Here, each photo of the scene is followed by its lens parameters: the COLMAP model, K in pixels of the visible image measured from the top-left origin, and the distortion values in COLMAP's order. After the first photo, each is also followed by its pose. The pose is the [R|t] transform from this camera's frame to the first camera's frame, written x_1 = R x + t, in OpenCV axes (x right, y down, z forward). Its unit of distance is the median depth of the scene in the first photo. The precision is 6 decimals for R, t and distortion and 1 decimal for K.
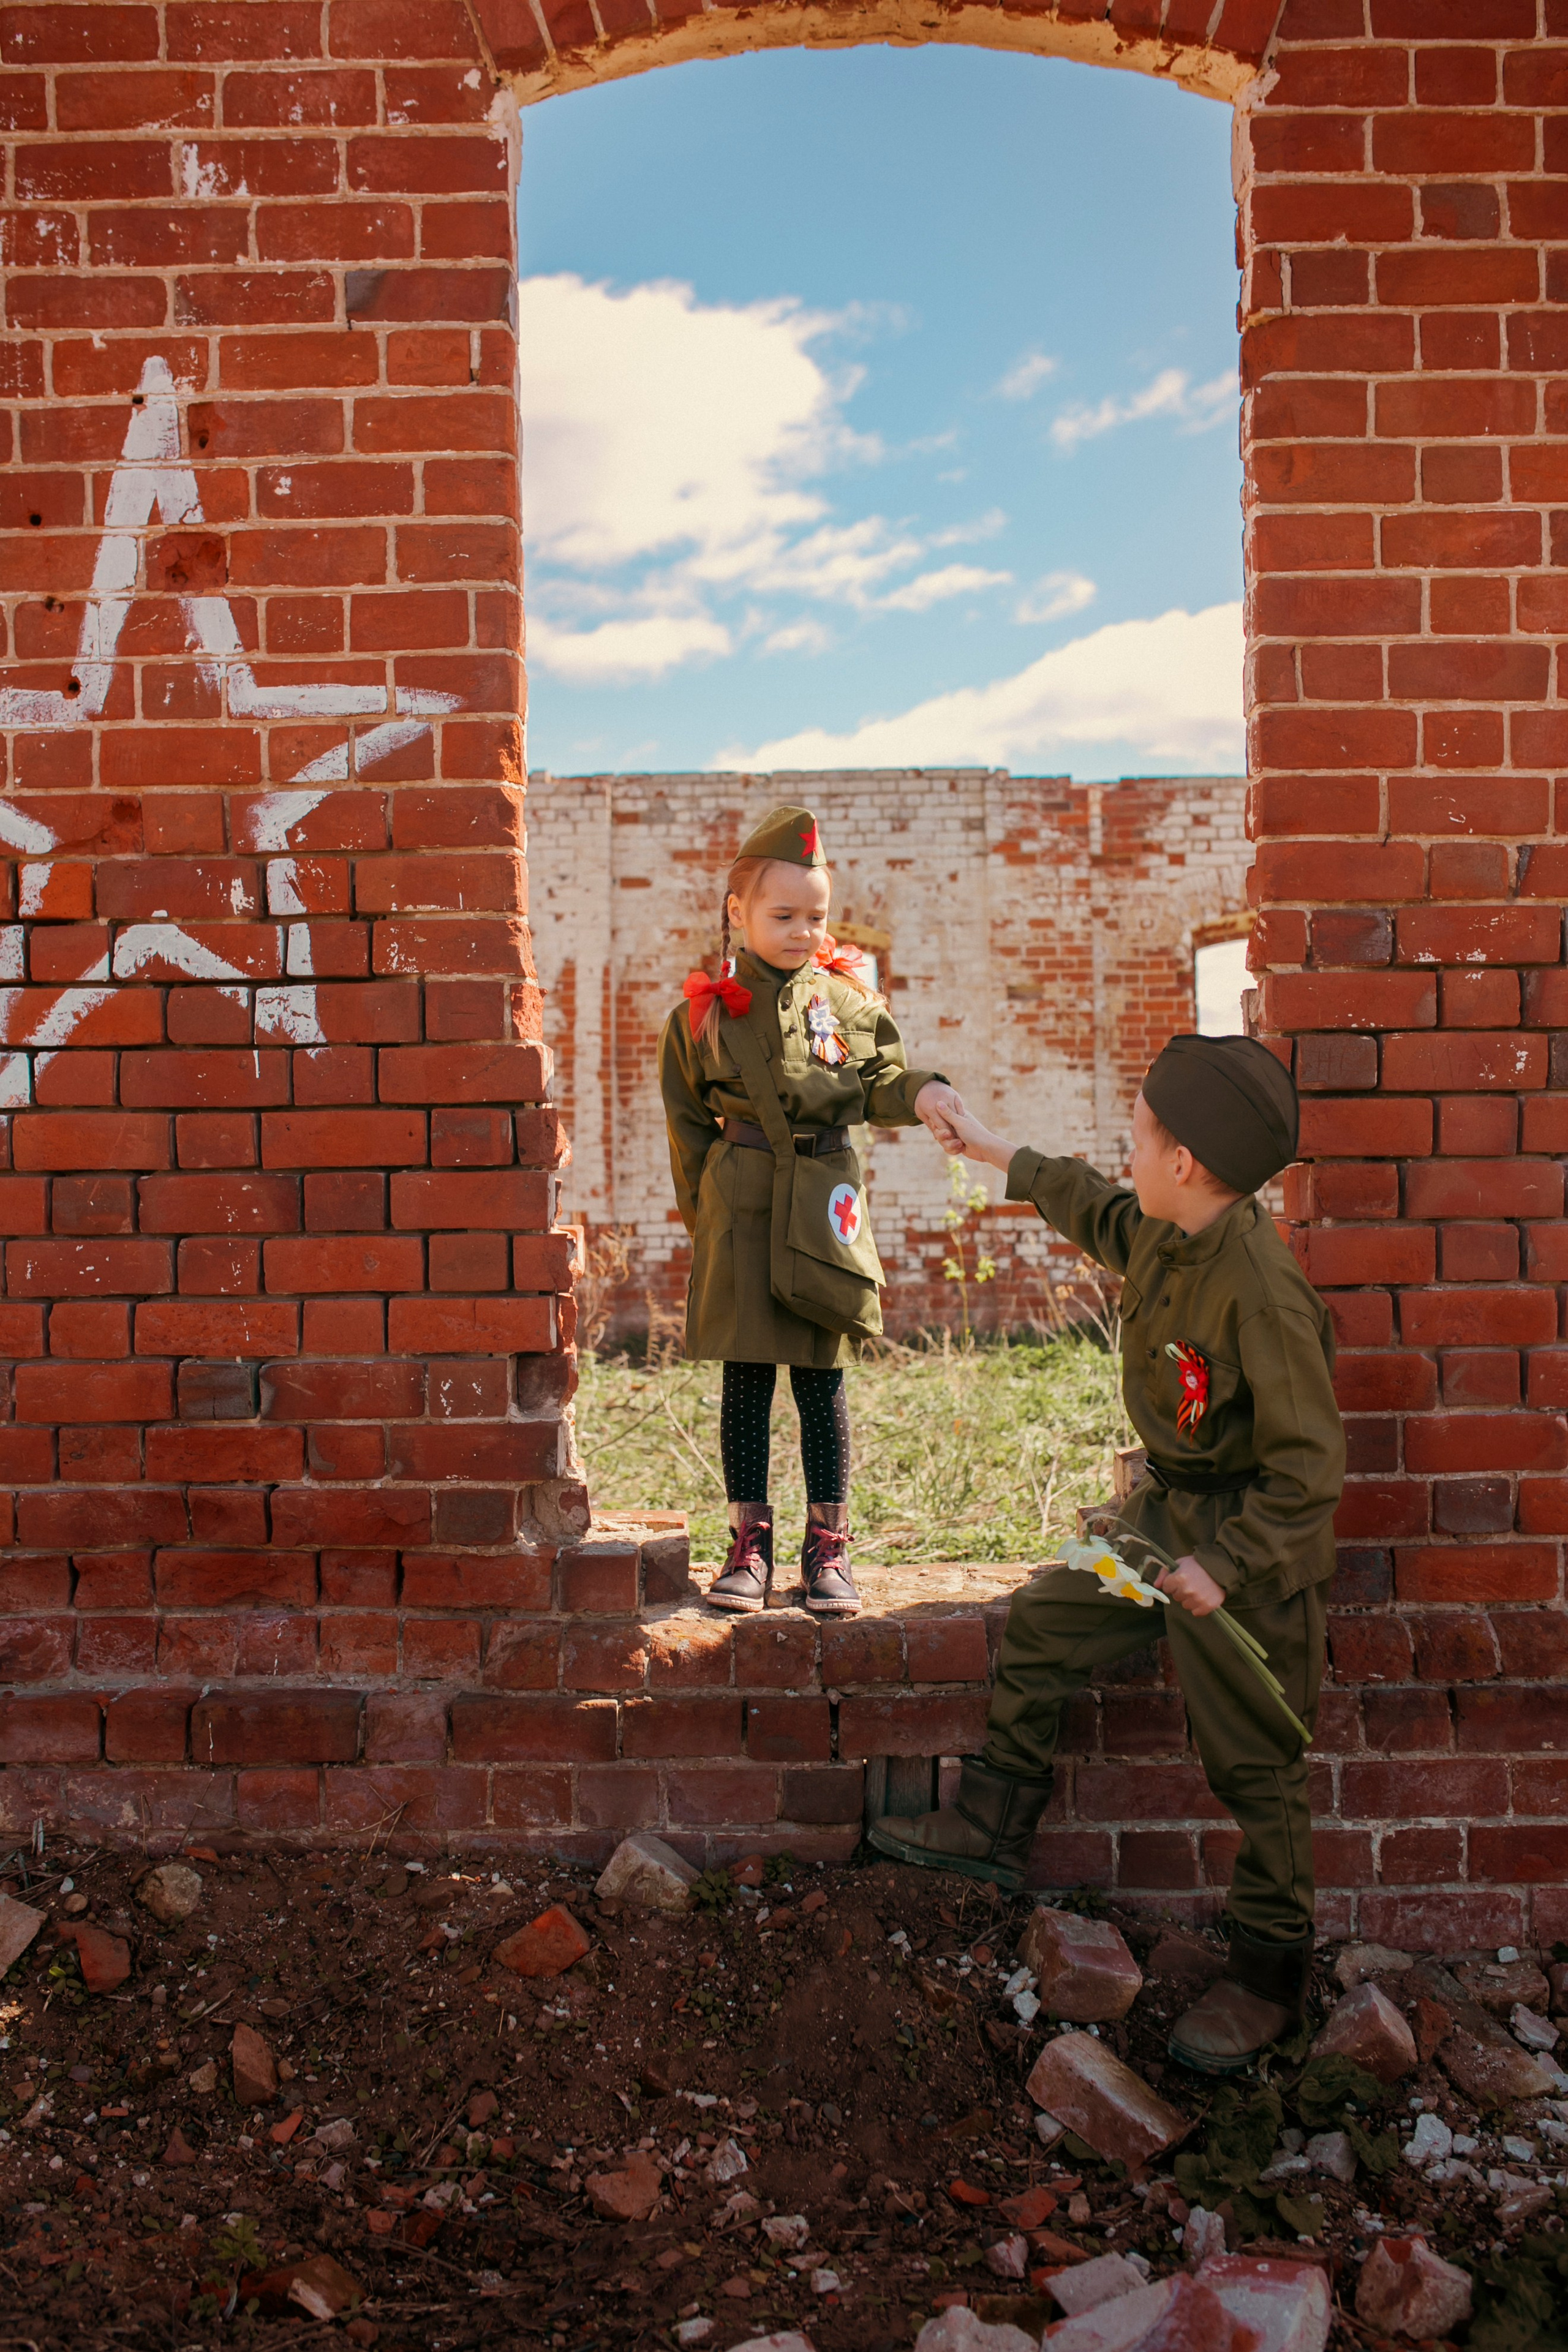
lens RADIAL K [[2176.5, 0, 738.5], [0, 2176.5, 1190.1], [0, 0, 1]] dist [-0.065662, 0.083303]
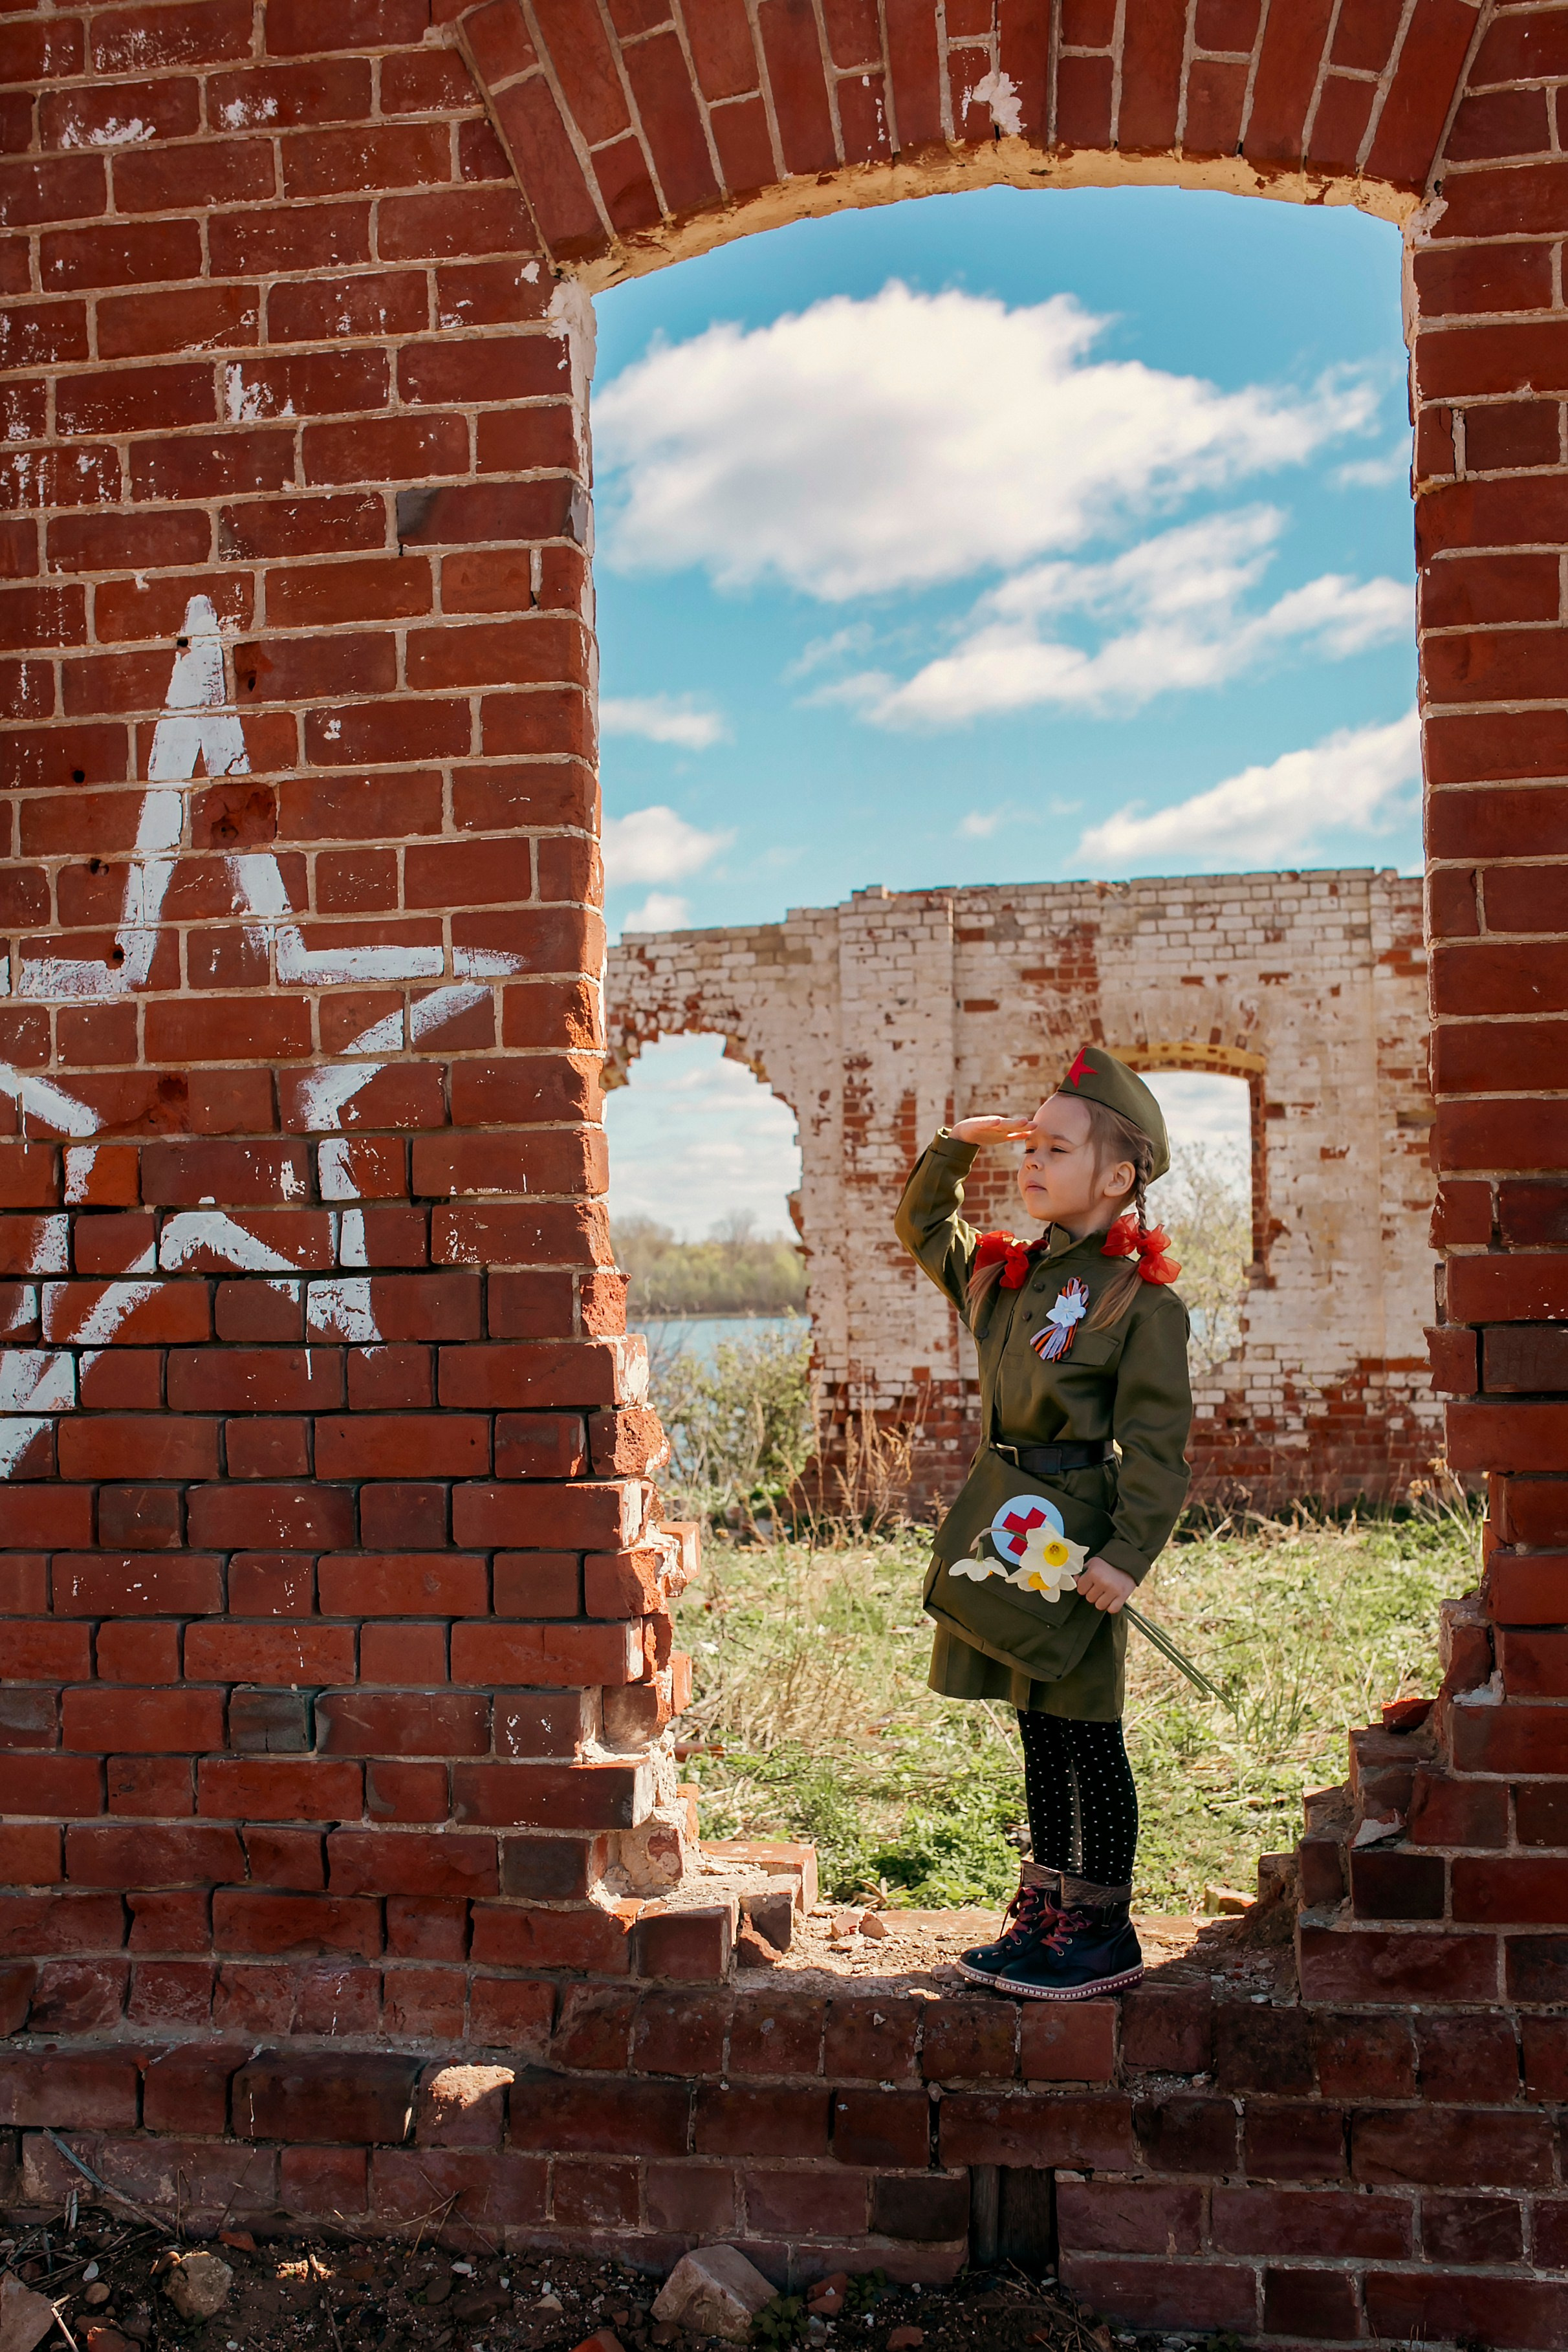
lens RADIAL K [[2368.7, 0, 792.9], [0, 2368.7, 1275.7], [0, 0, 1]] dist [-0.069460, 0.092155]
pose [[0.988879, -0.008567, -0.148476, 0.126895], [0.006310, 0.999857, -0.015664, -0.078610], [0.148589, 0.014553, 0.988792, 0.048325]]
